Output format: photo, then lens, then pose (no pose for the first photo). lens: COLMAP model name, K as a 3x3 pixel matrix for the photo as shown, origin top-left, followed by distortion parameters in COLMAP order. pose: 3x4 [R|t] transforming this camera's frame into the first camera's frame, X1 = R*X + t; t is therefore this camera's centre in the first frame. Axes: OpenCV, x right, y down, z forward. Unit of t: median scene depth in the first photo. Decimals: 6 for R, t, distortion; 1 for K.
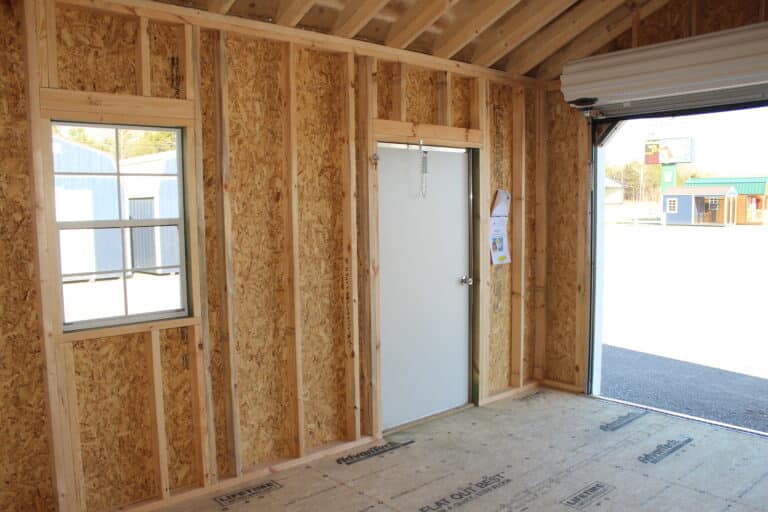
lens RADIAL K [[622.8, 0, 386.1], [0, 622.8, 256.9], [0, 0, 1]] dist [-0.110482, 0.066985]
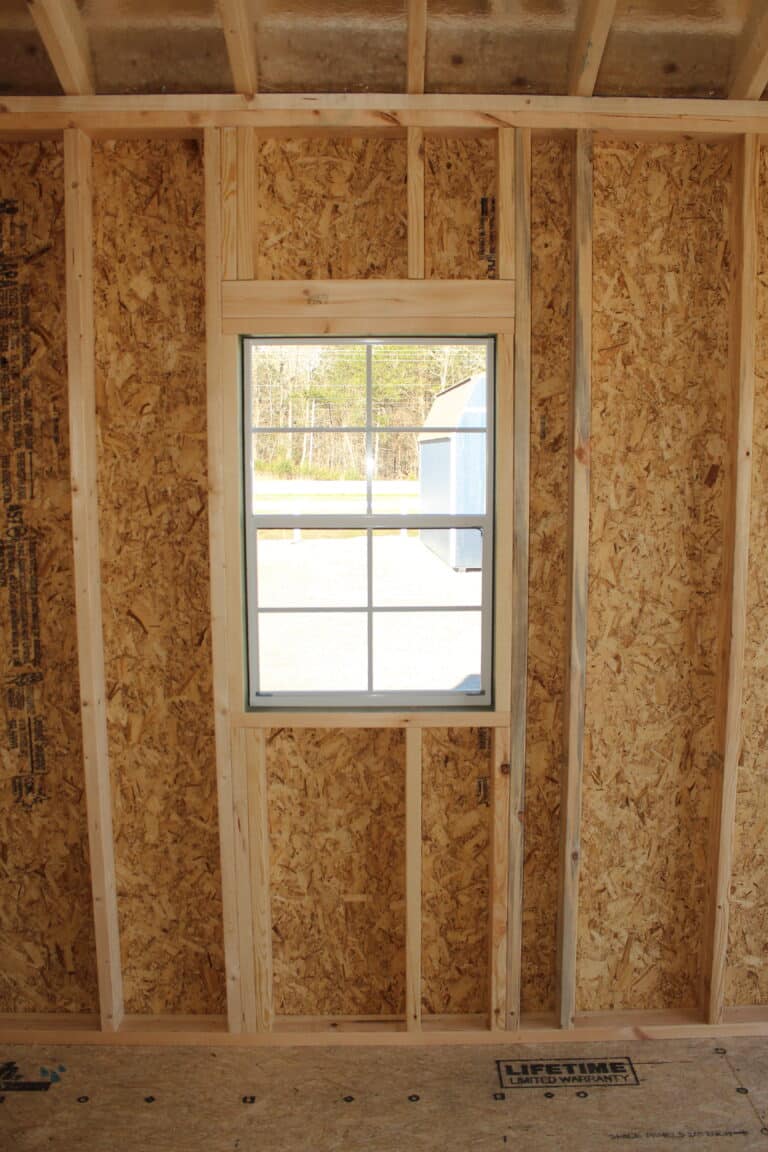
lens RADIAL K [[988.2, 0, 381.6], [0, 988.2, 571.9], [0, 0, 1]] dist [-0.139573, 0.093954]
pose [[0.762560, 0.089305, -0.640723, 0.116530], [-0.065037, 0.995991, 0.061419, -0.055506], [0.643640, -0.005165, 0.765311, 0.292800]]
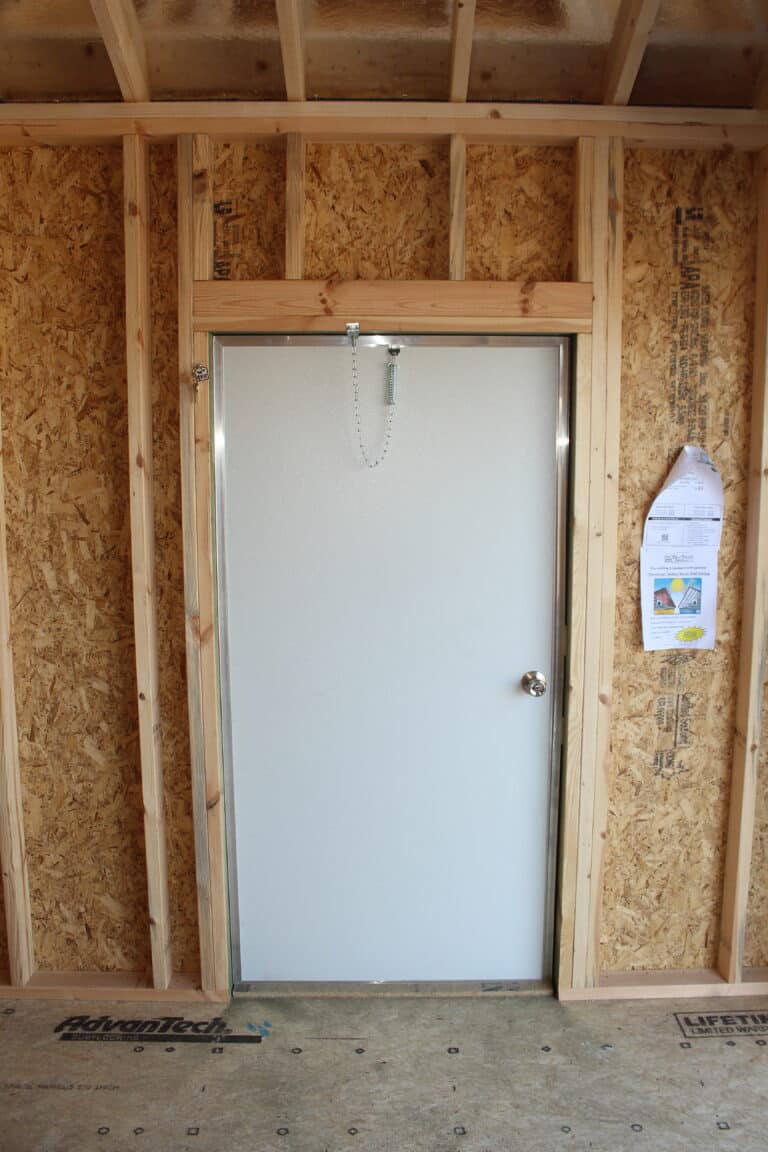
lens RADIAL K [[934.2, 0, 383.8], [0, 934.2, 571.0], [0, 0, 1]] dist [-0.110482, 0.066985]
pose [[0.763808, 0.096764, -0.638149, 0.574130], [-0.065228, 0.995209, 0.072835, -0.091404], [0.642140, -0.014007, 0.766460, 0.684022]]
